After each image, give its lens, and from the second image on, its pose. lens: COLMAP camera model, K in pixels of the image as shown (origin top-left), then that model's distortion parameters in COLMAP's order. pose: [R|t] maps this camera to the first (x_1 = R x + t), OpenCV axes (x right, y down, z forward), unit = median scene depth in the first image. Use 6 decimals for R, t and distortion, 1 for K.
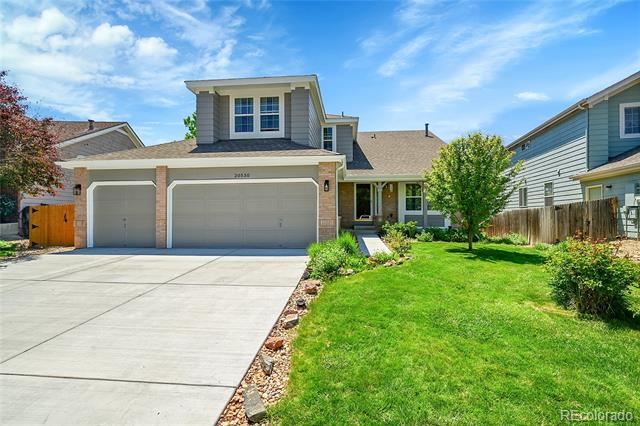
lens RADIAL K [[292.3, 0, 317.4], [0, 292.3, 213.9], [0, 0, 1]] dist [0.001932, 0.001704]
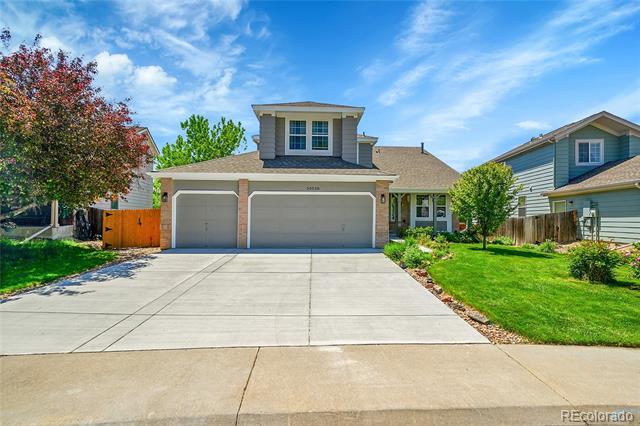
lens RADIAL K [[292.3, 0, 321.5], [0, 292.3, 216.2], [0, 0, 1]] dist [0.001932, 0.001704]
pose [[0.990648, 0.011150, 0.135986, -0.329957], [-0.010991, 0.999938, -0.001920, -0.011884], [-0.135999, 0.000408, 0.990709, -0.184612]]
